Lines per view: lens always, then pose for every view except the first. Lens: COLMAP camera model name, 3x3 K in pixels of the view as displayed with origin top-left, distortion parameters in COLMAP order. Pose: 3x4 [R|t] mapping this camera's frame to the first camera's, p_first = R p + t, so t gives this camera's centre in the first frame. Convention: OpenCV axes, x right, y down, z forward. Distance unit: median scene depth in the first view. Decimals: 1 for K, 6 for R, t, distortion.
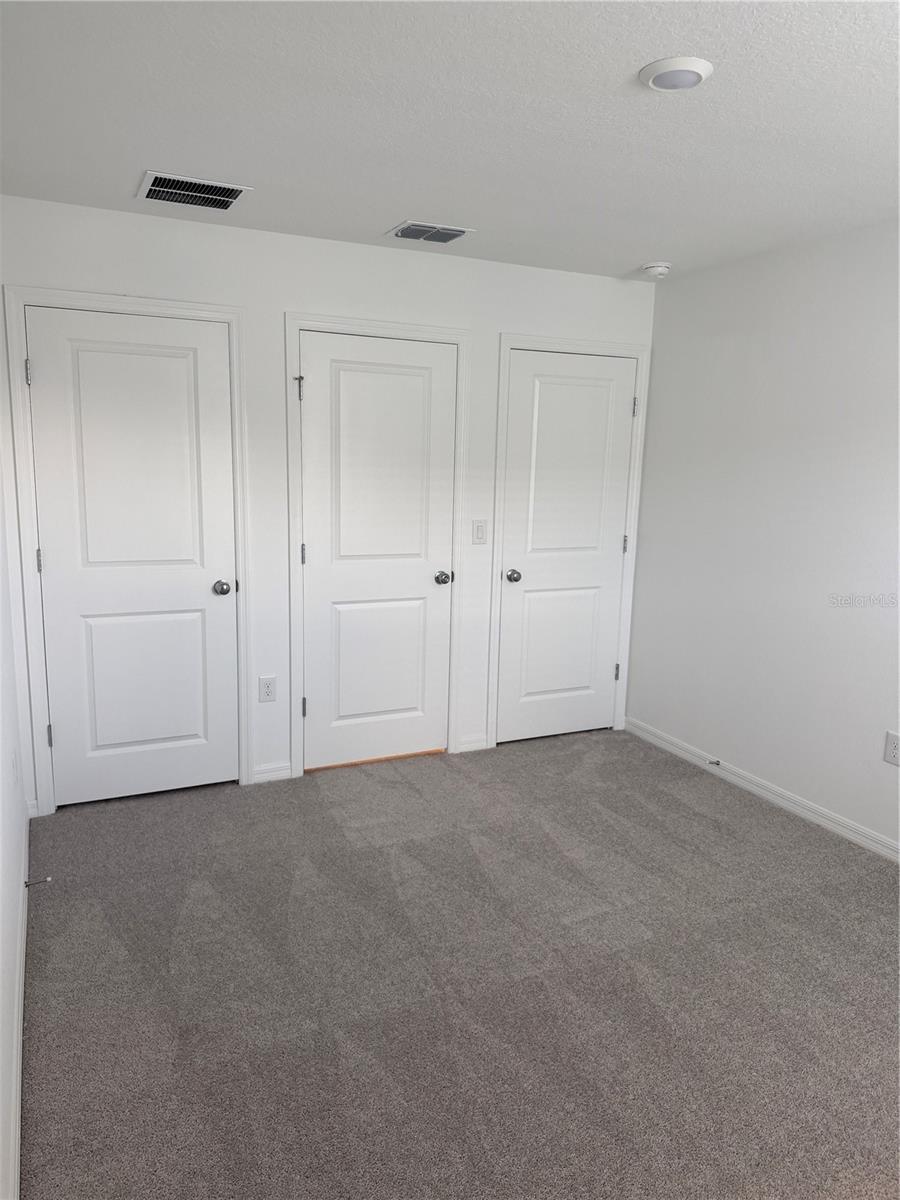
lens RADIAL K [[841.5, 0, 452.8], [0, 841.5, 607.7], [0, 0, 1]] dist [0.070676, -0.087958]
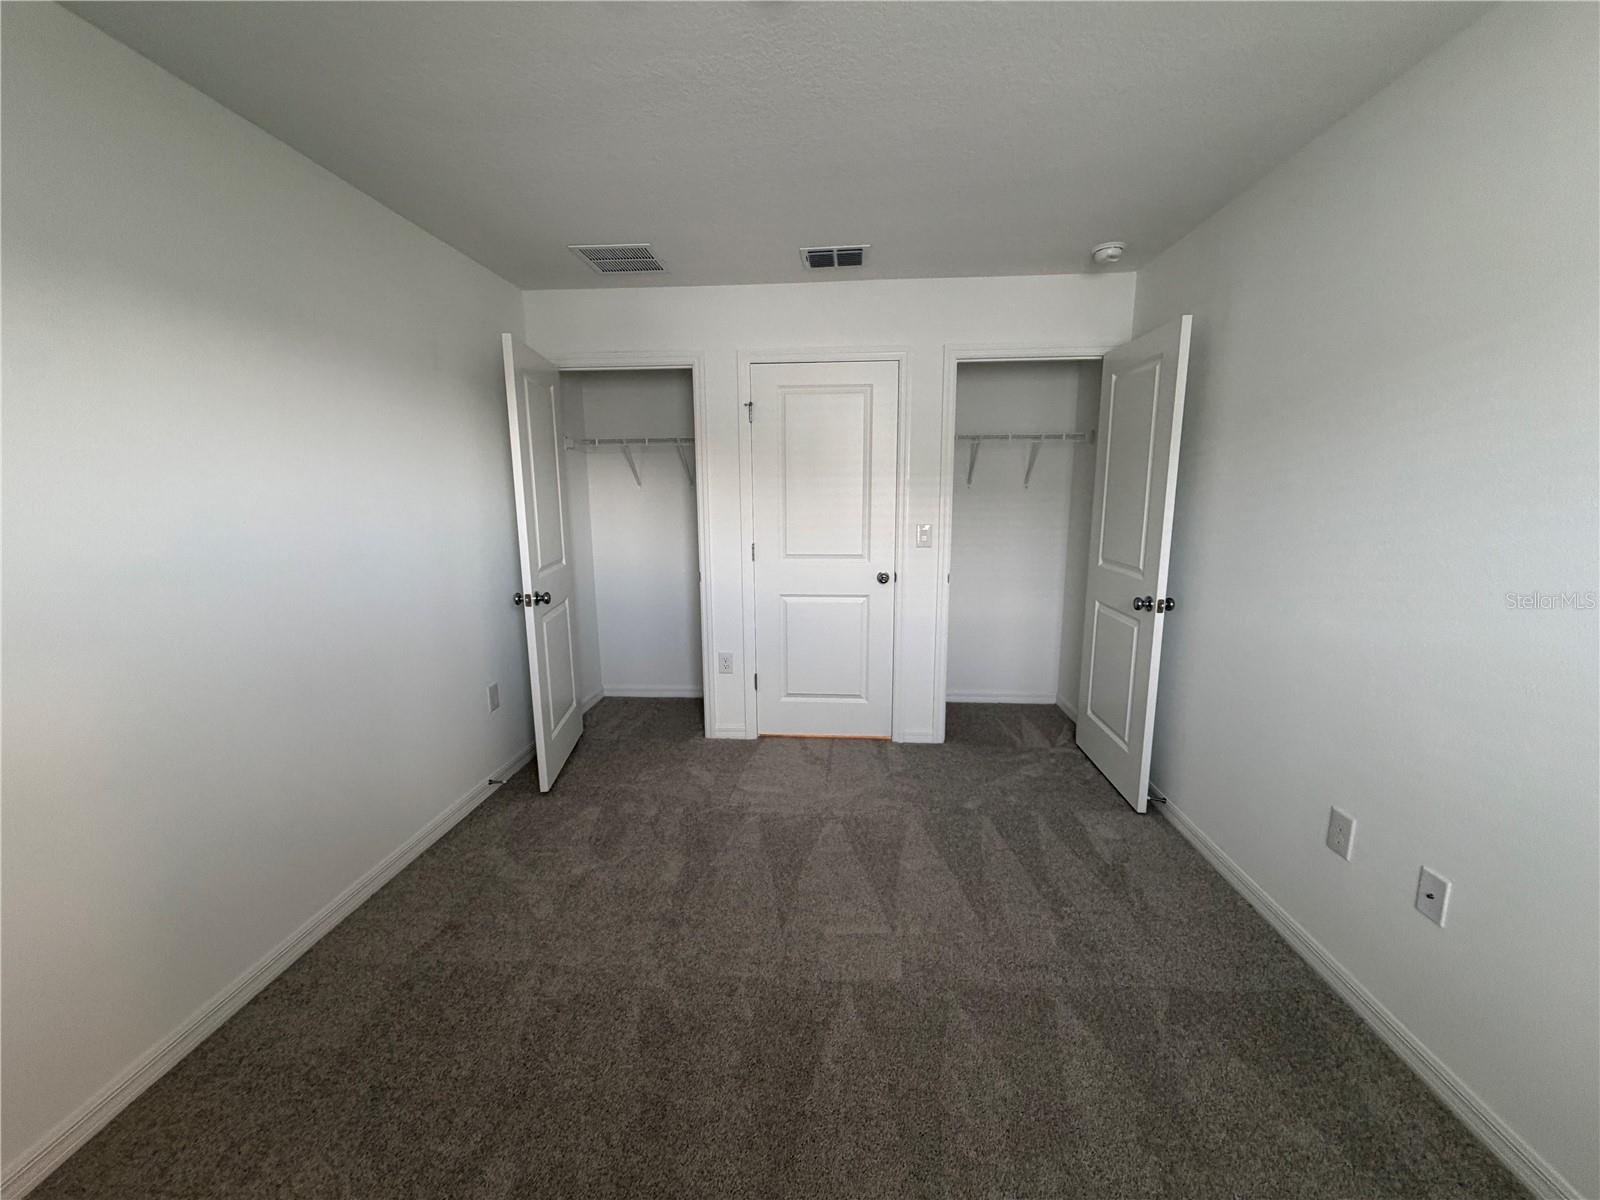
lens RADIAL K [[637.4, 0, 799.3], [0, 637.4, 599.7], [0, 0, 1]] dist [0.001002, -0.001026]
pose [[0.868162, 0.054911, -0.493234, 0.334136], [-0.062178, 0.998064, 0.001671, -0.002810], [0.492370, 0.029217, 0.869895, 0.264397]]
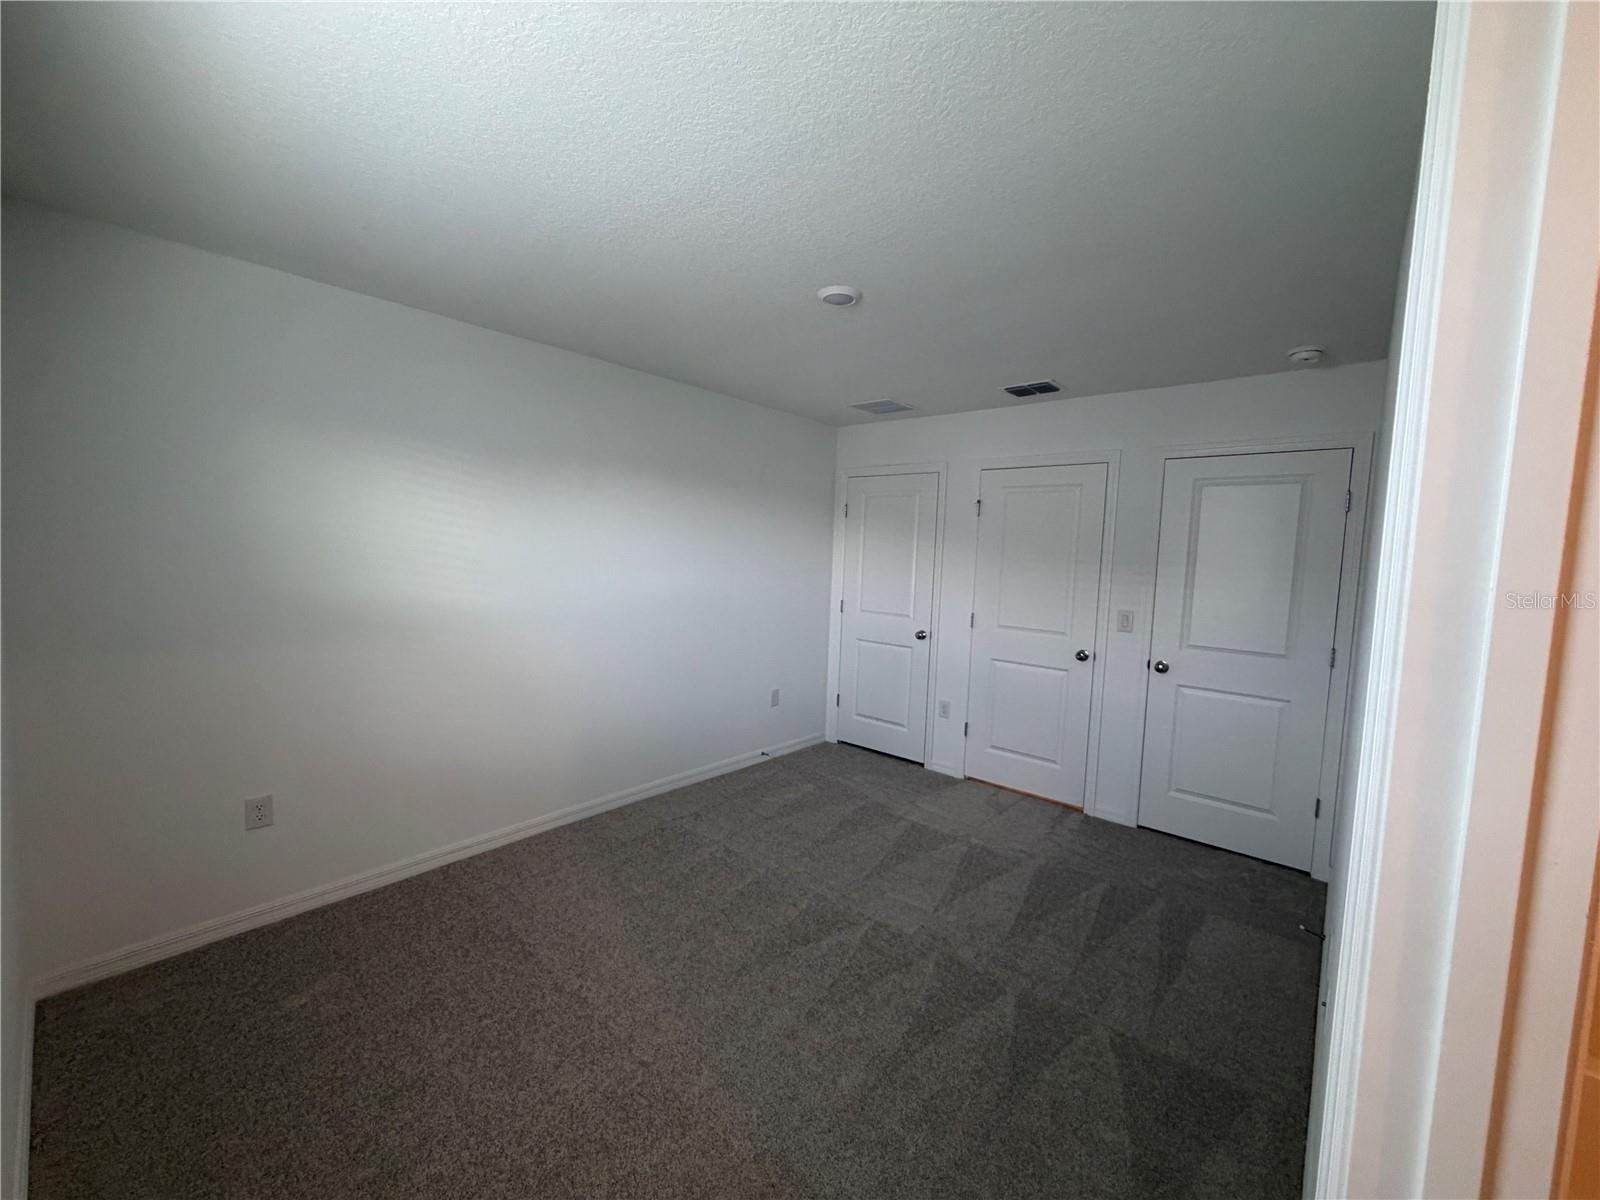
lens RADIAL K [[637.4, 0, 799.7], [0, 637.4, 597.8], [0, 0, 1]] dist [0.001002, -0.001026]
pose [[0.399805, 0.056433, -0.914861, 0.718108], [-0.193393, 0.980827, -0.024013, -0.019311], [0.895966, 0.186529, 0.403053, 0.303539]]
